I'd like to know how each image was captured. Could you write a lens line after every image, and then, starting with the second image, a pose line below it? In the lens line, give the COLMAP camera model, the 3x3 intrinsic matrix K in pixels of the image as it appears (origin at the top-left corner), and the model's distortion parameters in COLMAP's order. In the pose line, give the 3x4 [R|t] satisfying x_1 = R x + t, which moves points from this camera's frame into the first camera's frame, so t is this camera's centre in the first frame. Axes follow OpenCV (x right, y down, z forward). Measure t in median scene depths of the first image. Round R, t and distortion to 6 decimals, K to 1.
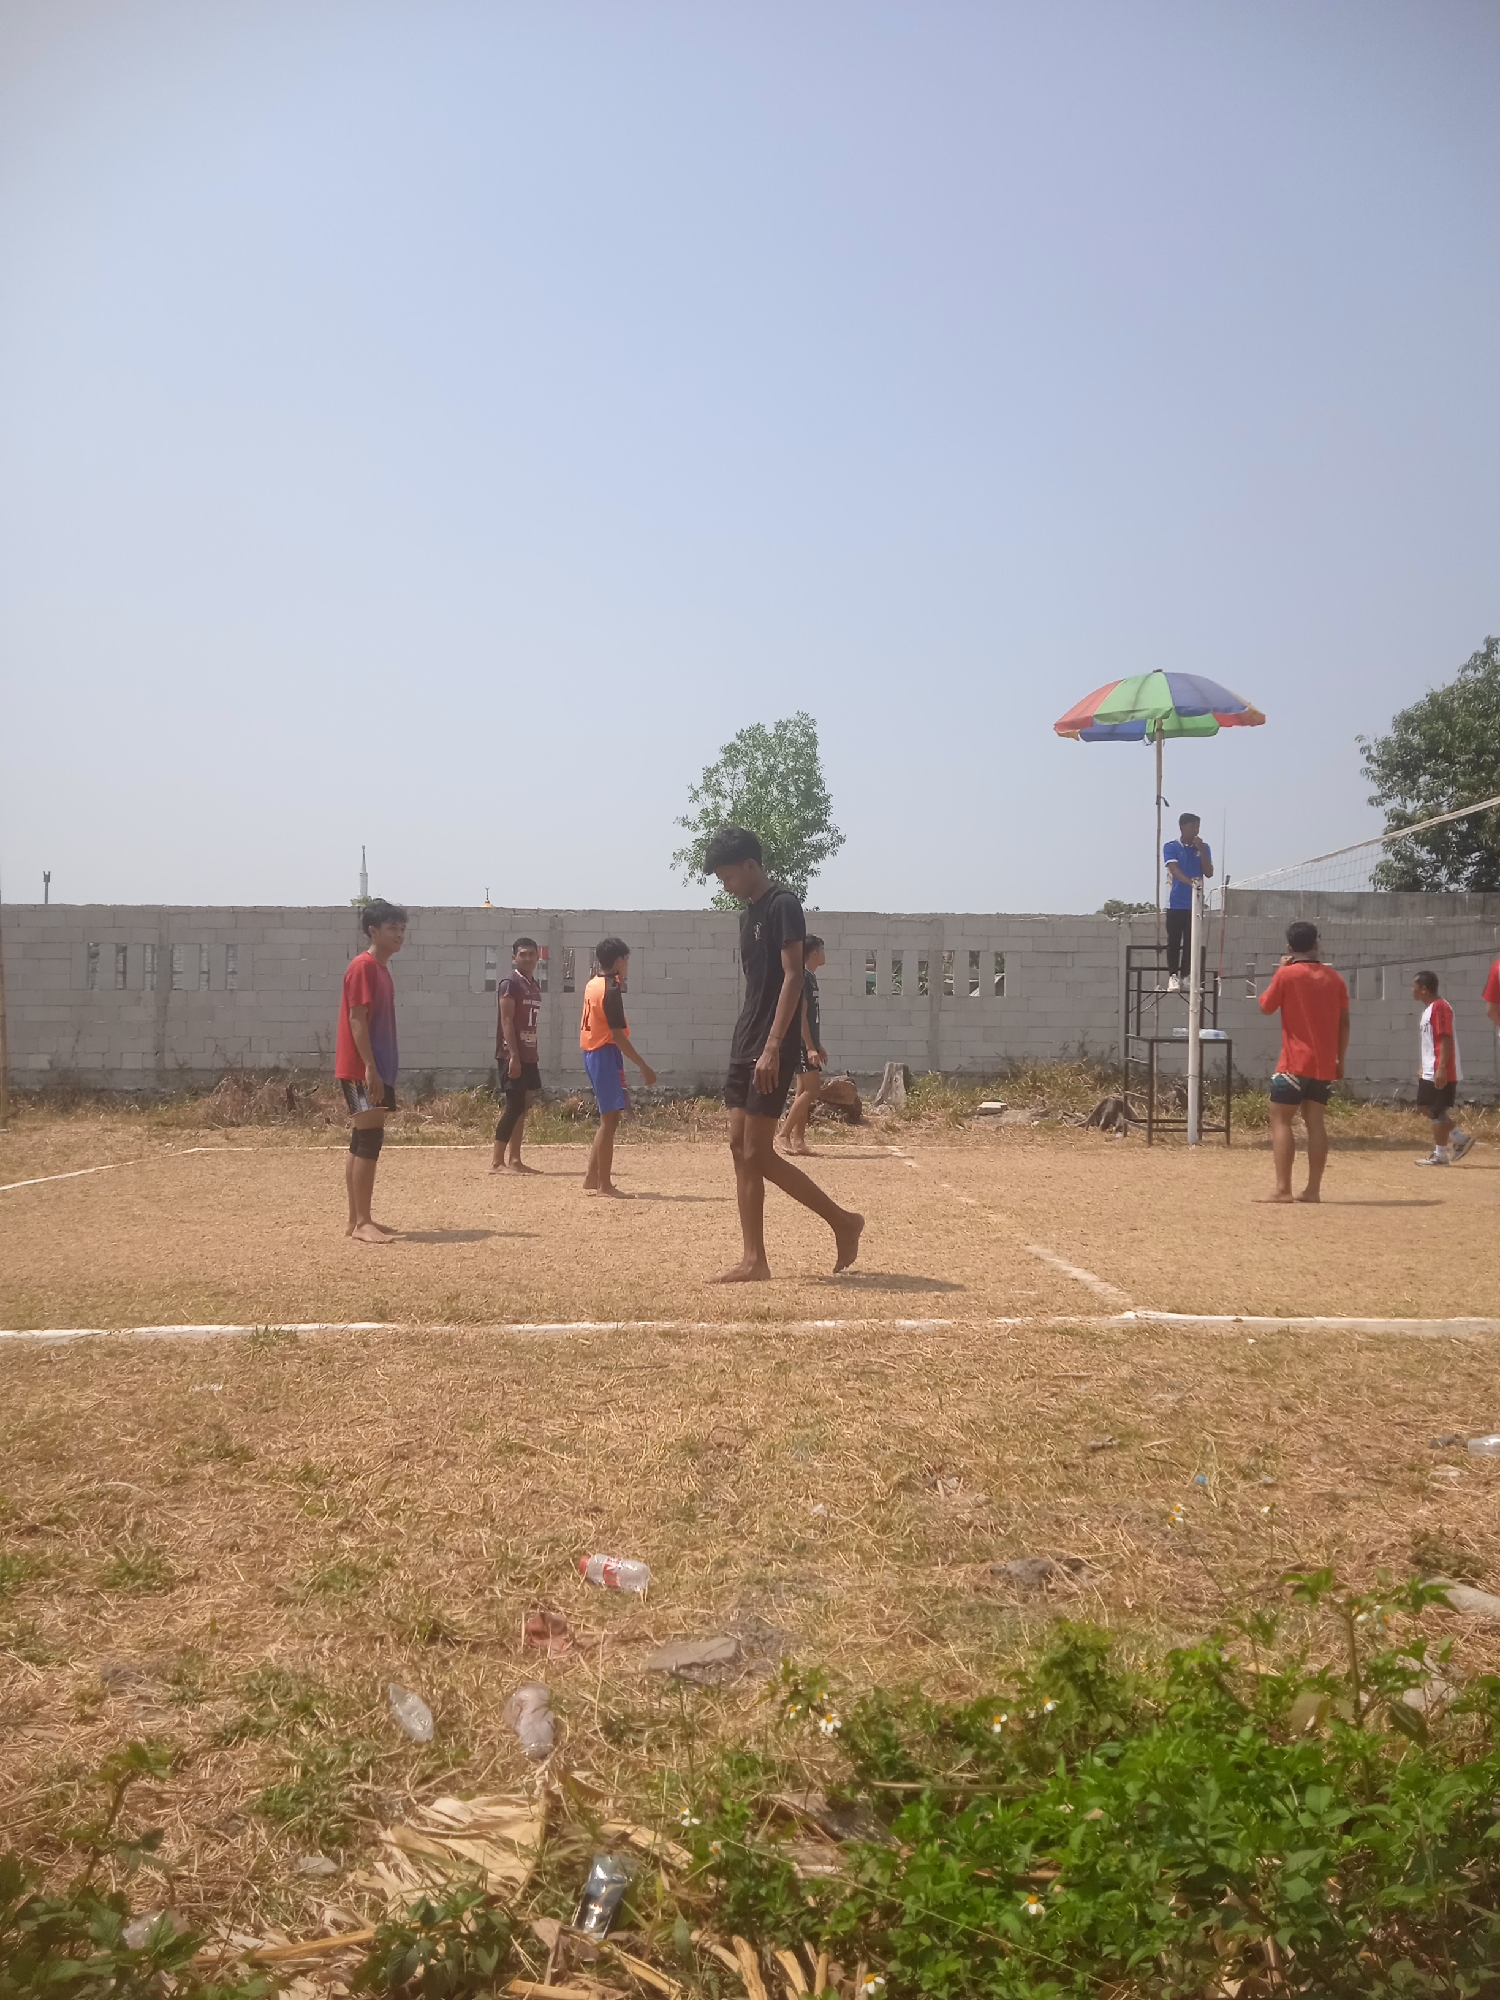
lens RADIAL K [[1648.2, 0, 733.0], [0, 1648.2, 997.3], [0, 0, 1]] dist [0.061200, -0.084832]
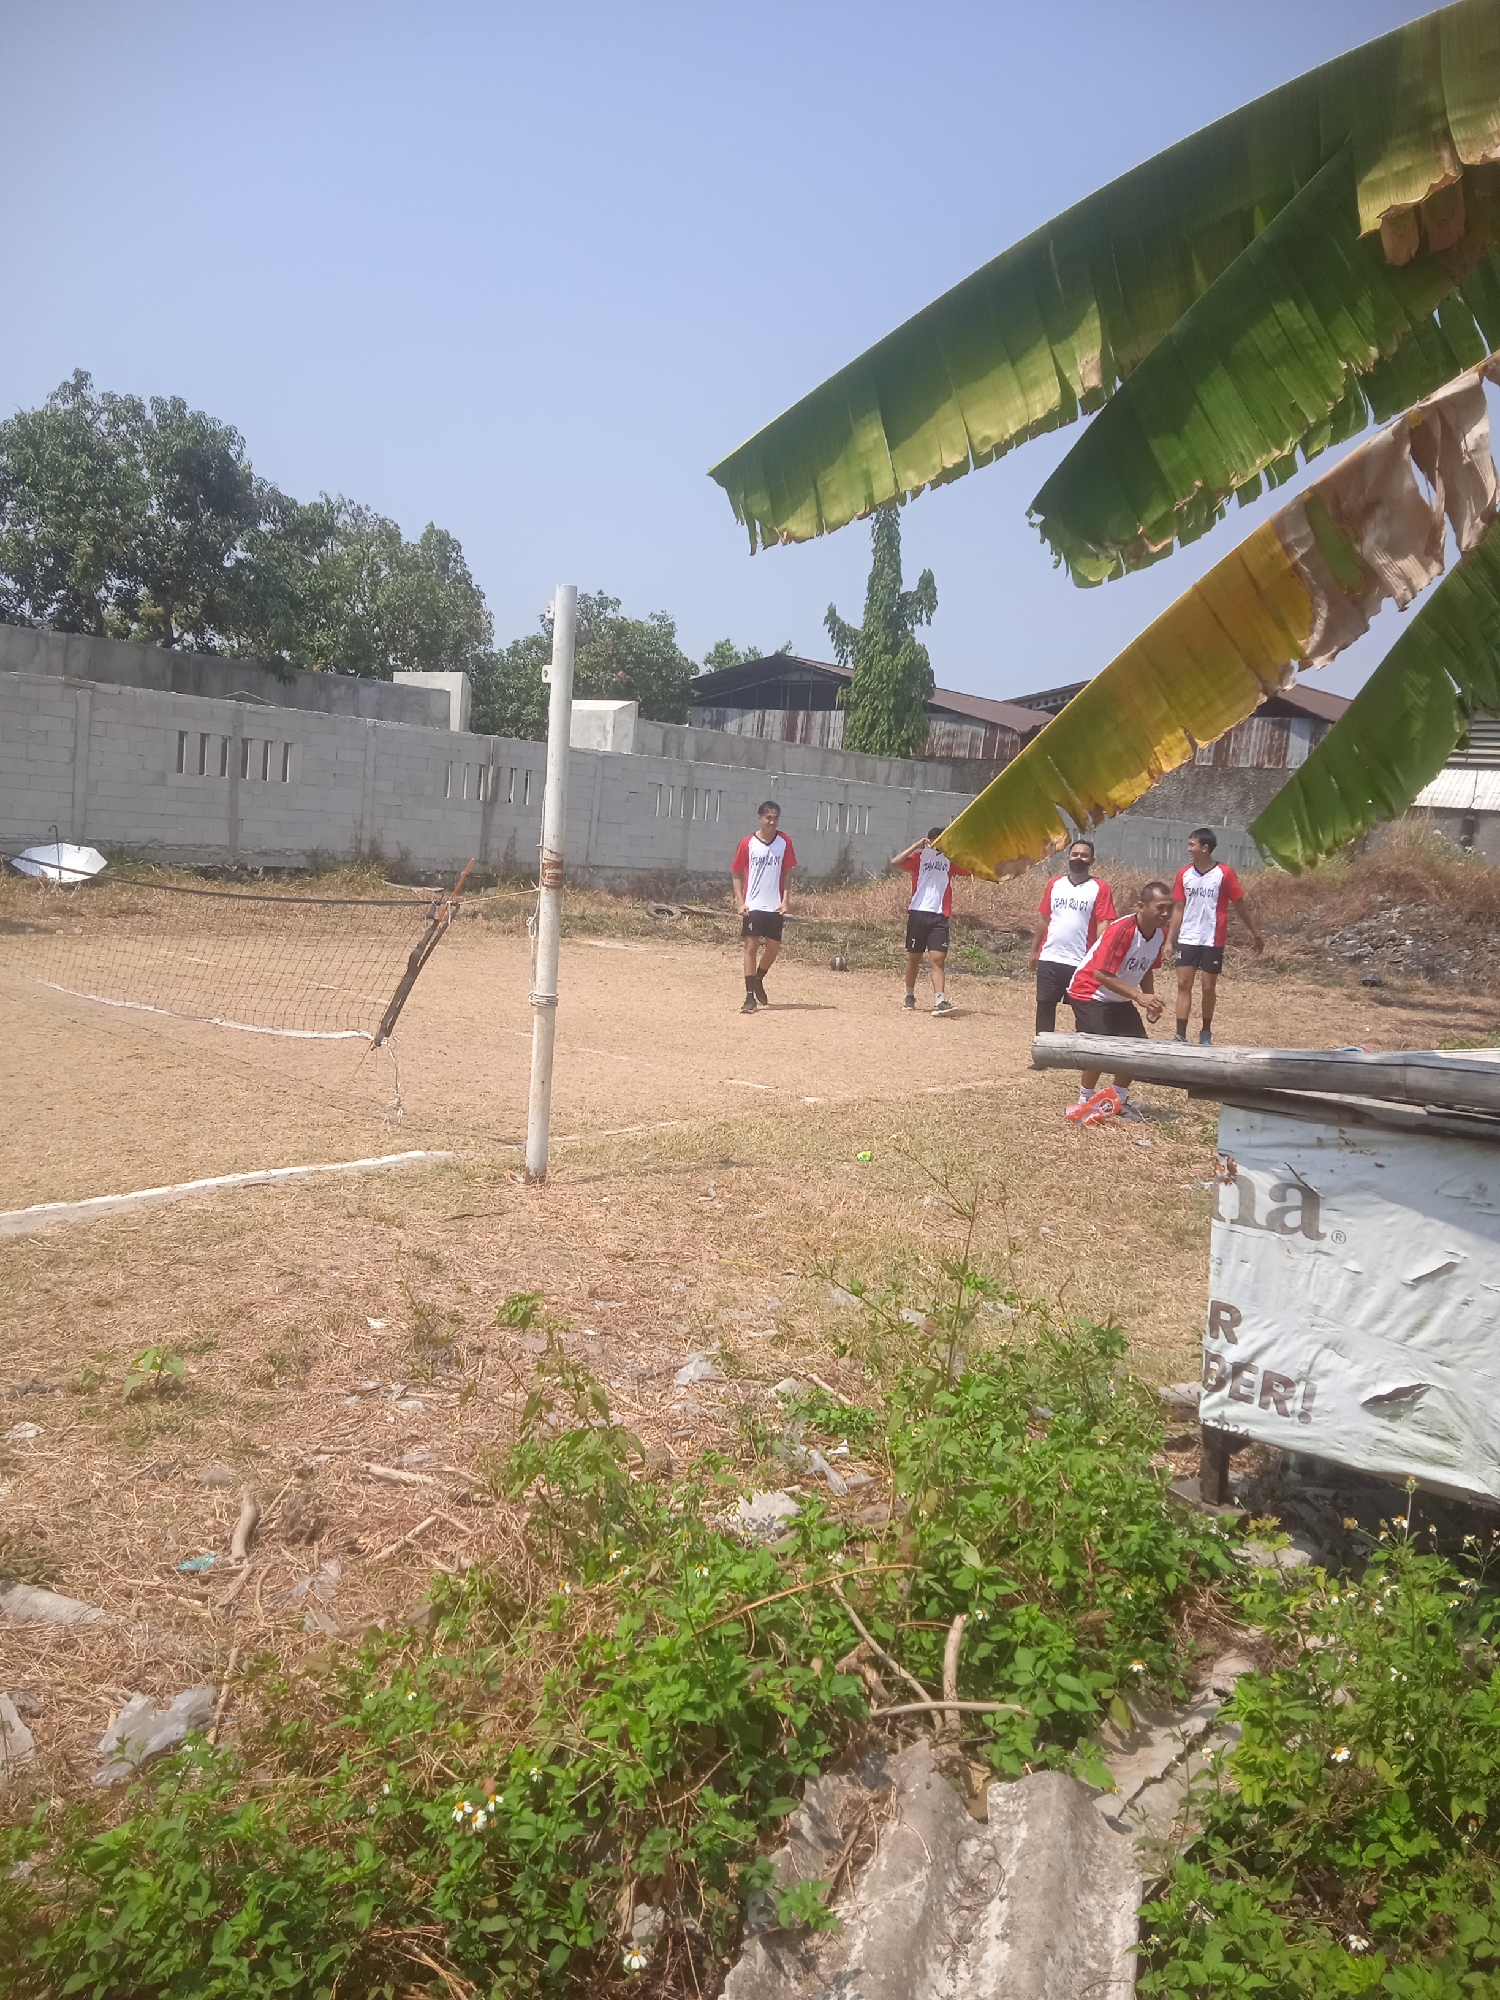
lens RADIAL K [[1631.3, 0, 729.7], [0, 1631.3, 1005.9], [0, 0, 1]] dist [0.058879, -0.057576]
pose [[0.687569, -0.023296, 0.725746, -0.034920], [-0.102784, 0.986298, 0.129038, -0.188522], [-0.718808, -0.163317, 0.675753, -0.022102]]
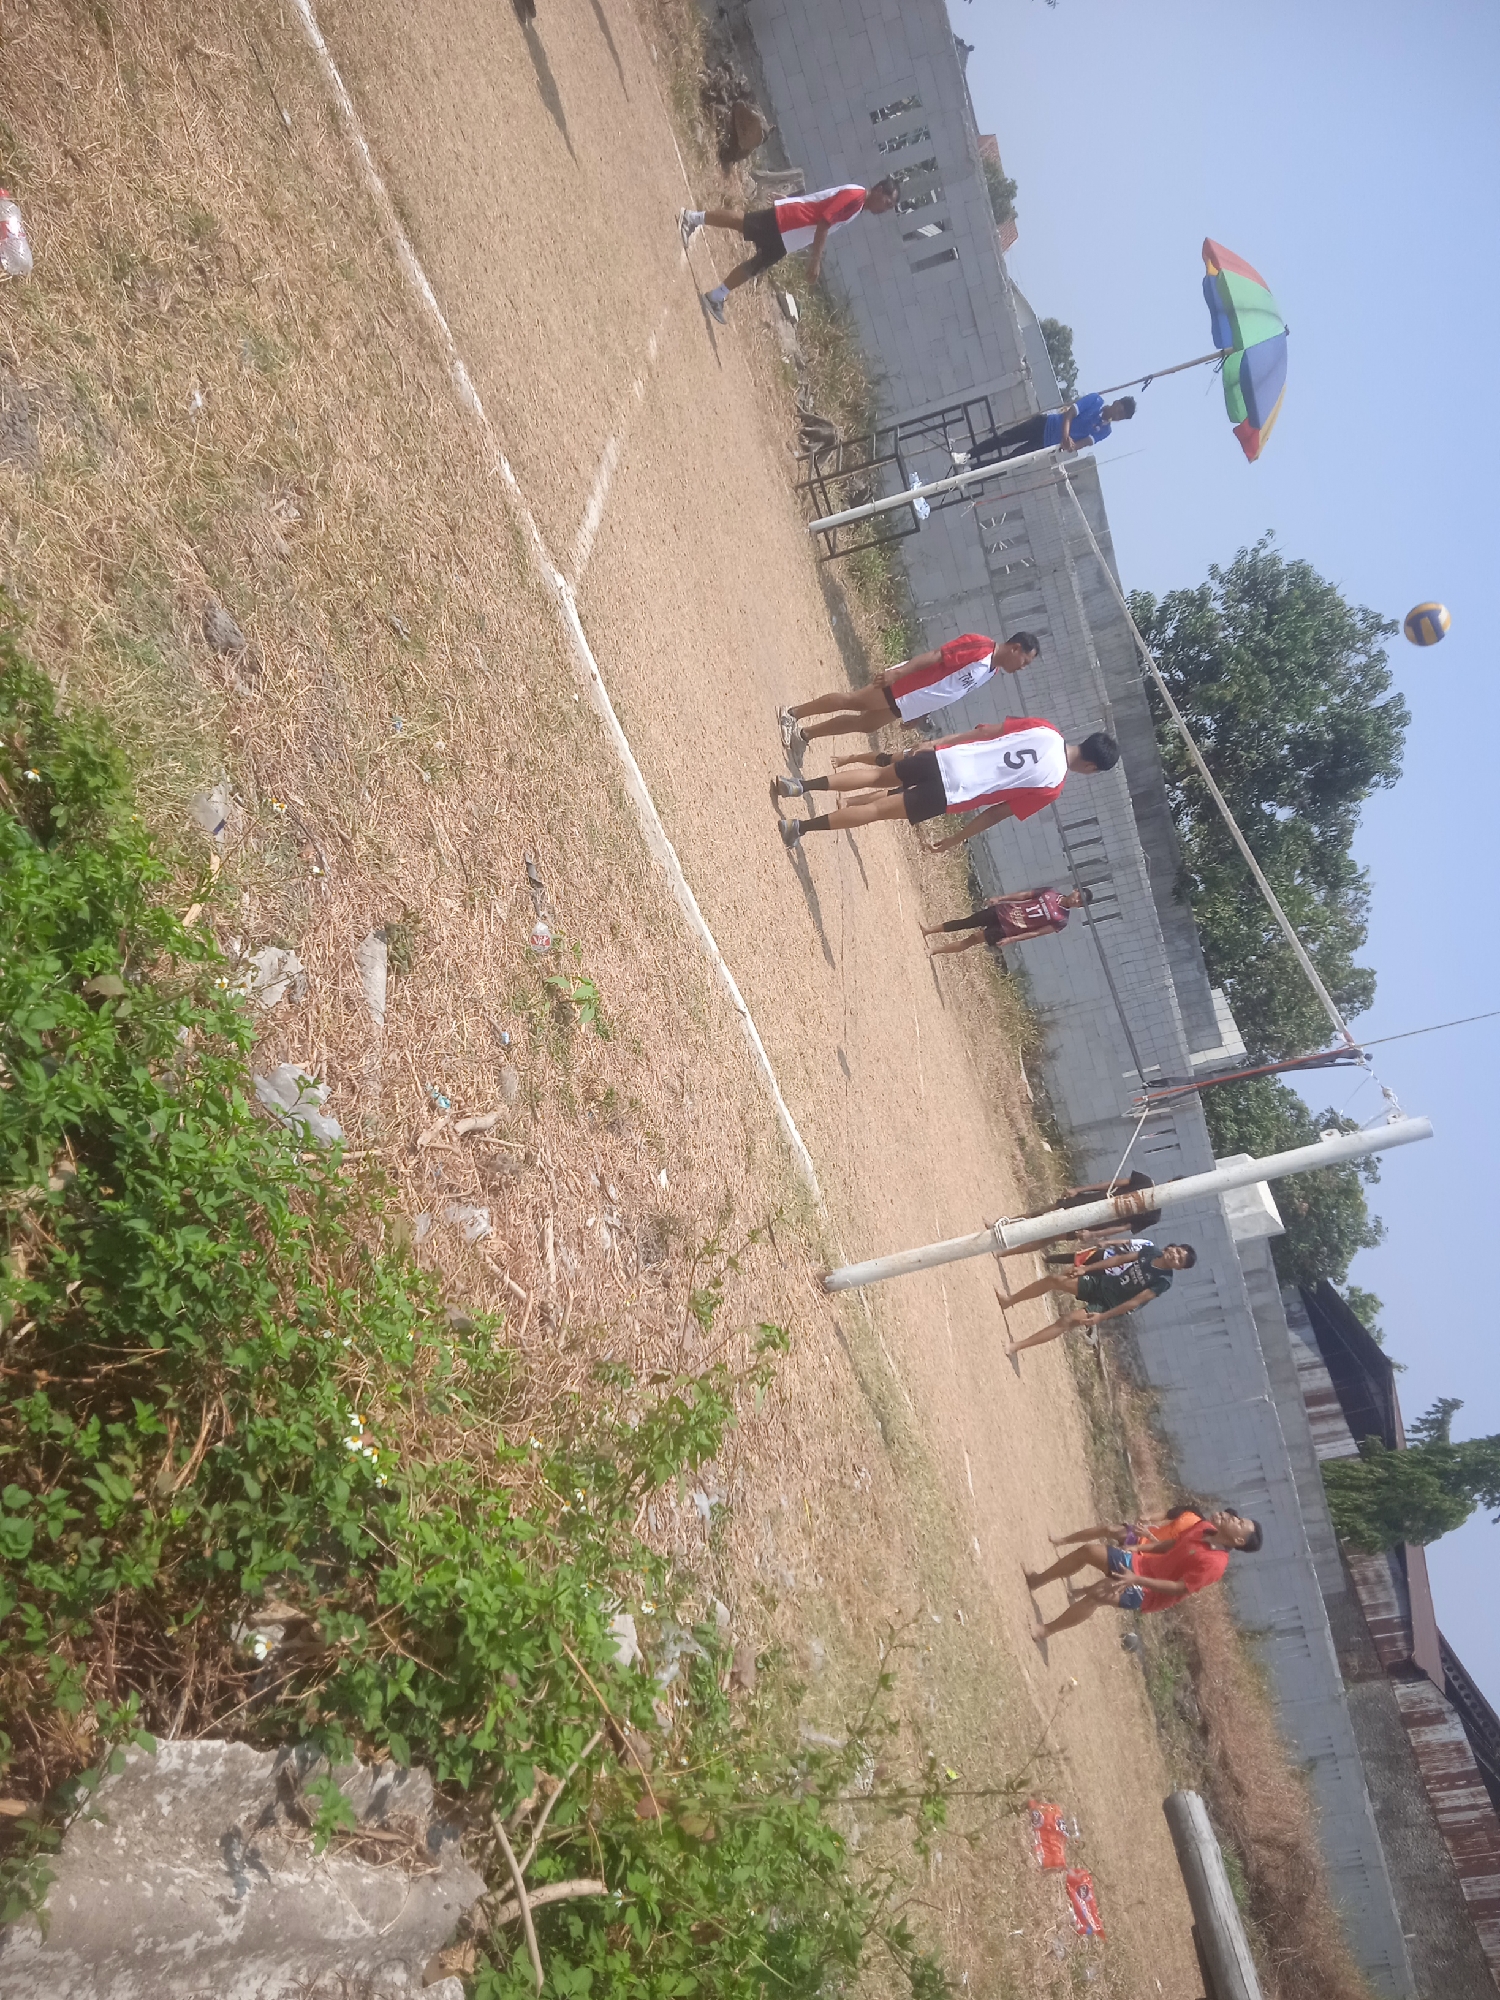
lens RADIAL K [[1634.2, 0, 720.5], [0, 1634.2, 1011.8], [0, 0, 1]] dist [0.057734, -0.077680]
pose [[0.336080, 0.797178, 0.501555, -0.045637], [-0.939621, 0.247310, 0.236539, -0.127593], [0.064524, -0.550767, 0.832161, -0.004866]]
